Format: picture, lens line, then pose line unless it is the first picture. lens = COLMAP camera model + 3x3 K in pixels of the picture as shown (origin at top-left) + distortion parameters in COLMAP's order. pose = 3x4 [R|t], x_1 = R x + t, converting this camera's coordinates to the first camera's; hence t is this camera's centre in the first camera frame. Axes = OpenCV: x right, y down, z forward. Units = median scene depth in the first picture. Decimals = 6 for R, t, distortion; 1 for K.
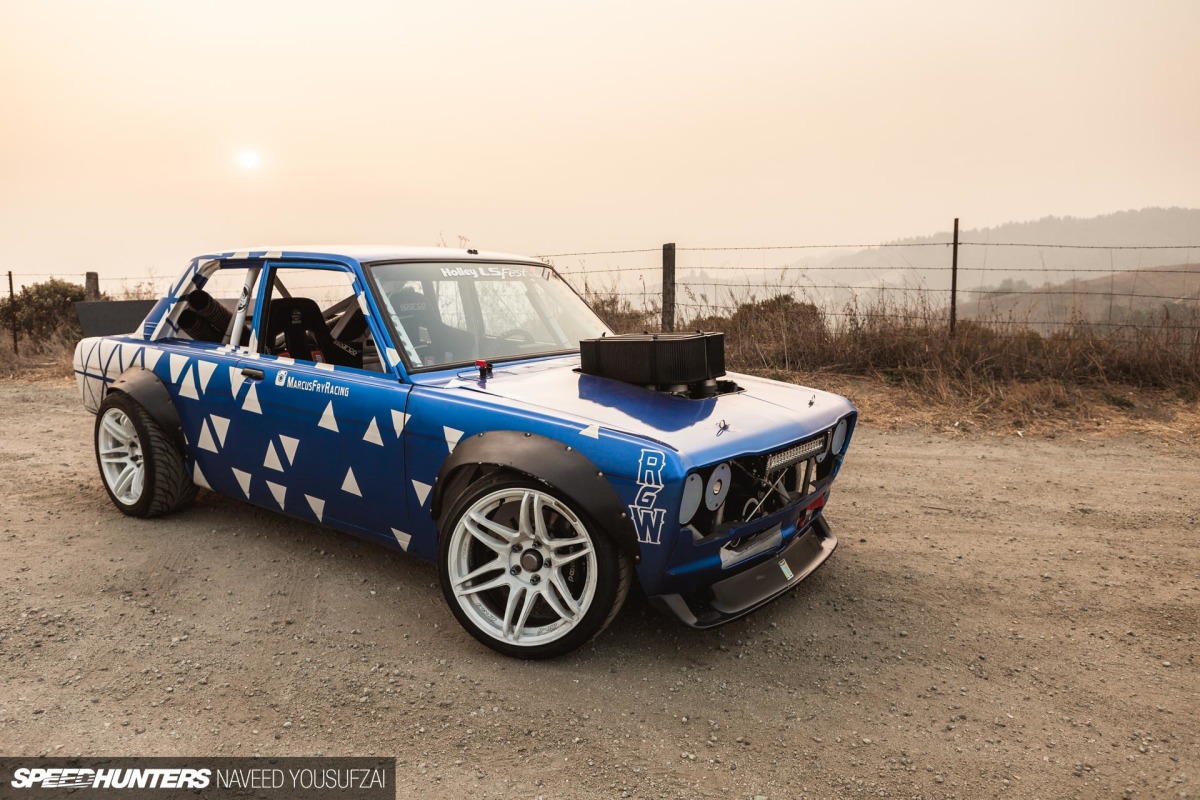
lens RADIAL K [[834.7, 0, 600.0], [0, 834.7, 400.0], [0, 0, 1]] dist [-0.022967, 0.011309]
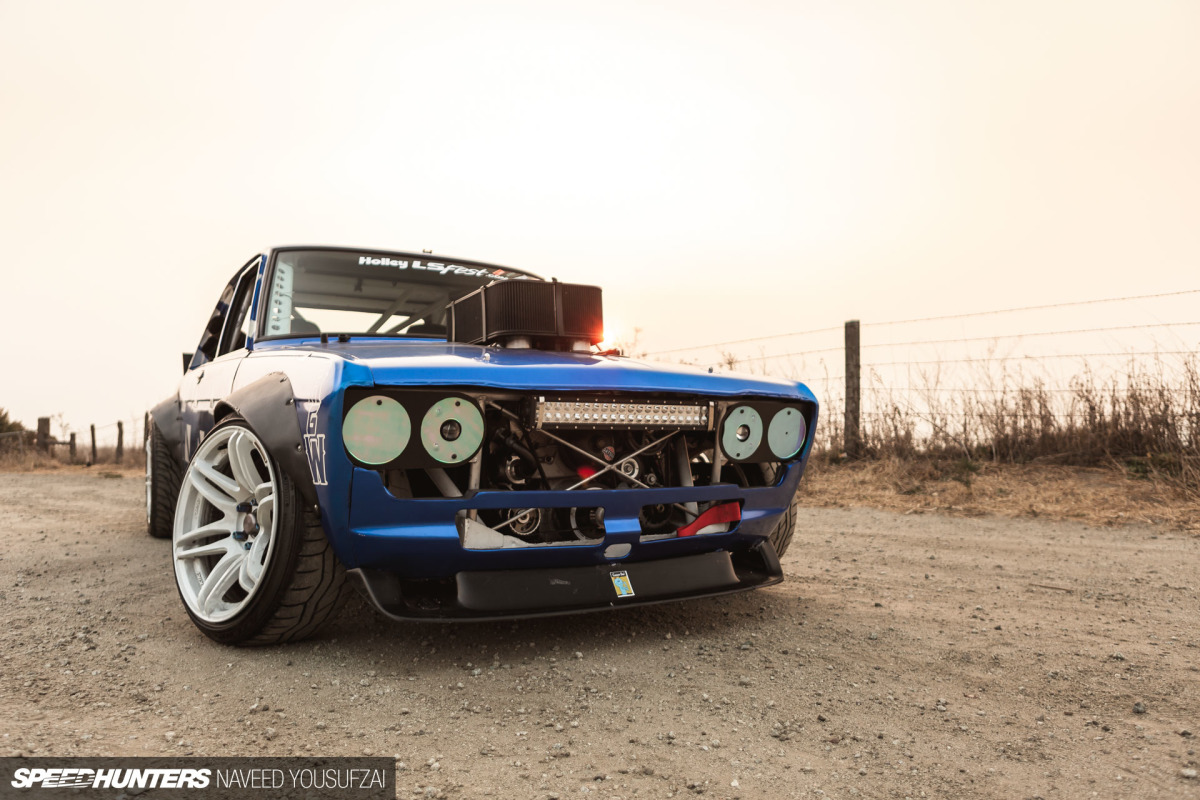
lens RADIAL K [[848.1, 0, 600.0], [0, 848.1, 400.0], [0, 0, 1]] dist [-0.009200, 0.004303]
pose [[0.924701, -0.015982, -0.380359, 0.428145], [-0.055353, 0.982856, -0.175869, 0.157504], [0.376649, 0.183681, 0.907963, 0.275157]]
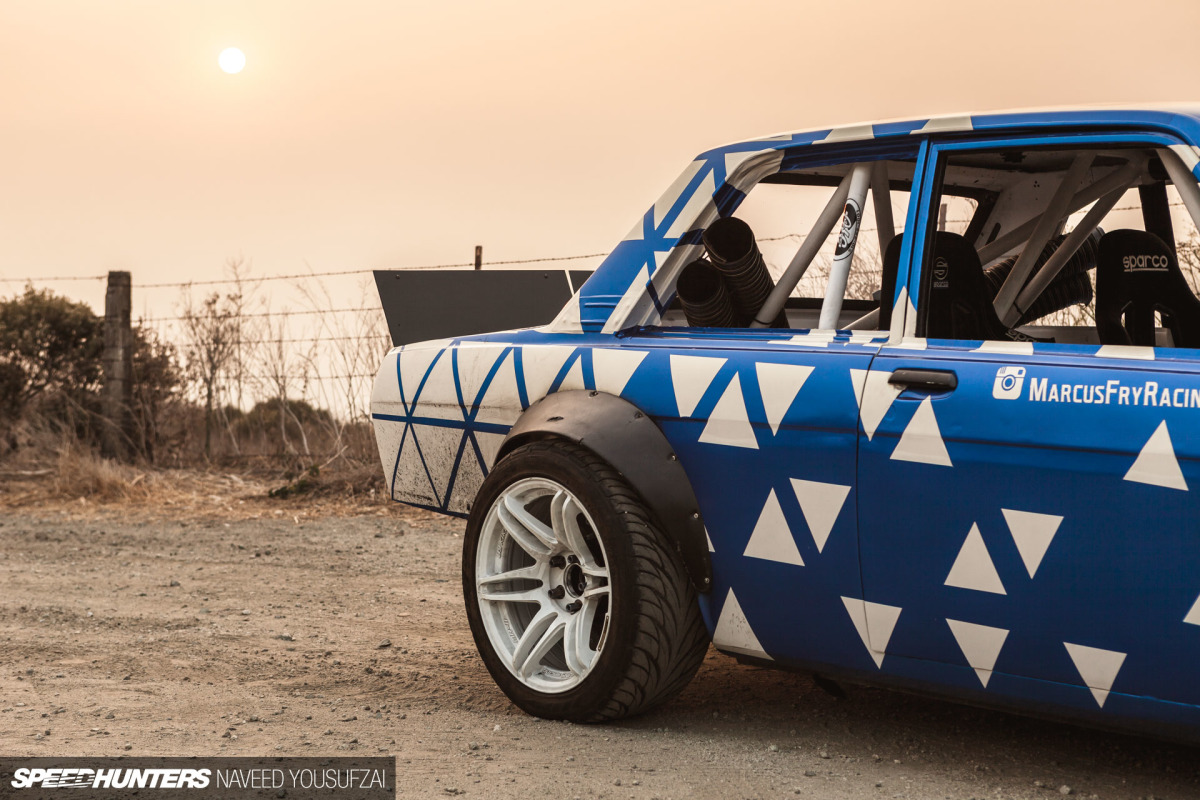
lens RADIAL K [[2123.0, 0, 600.0], [0, 2123.0, 400.0], [0, 0, 1]] dist [-0.022171, -0.069699]
pose [[0.976067, -0.005767, -0.217392, -0.352583], [-0.018397, 0.993875, -0.108968, 0.113151], [0.216689, 0.110359, 0.969983, -0.163402]]
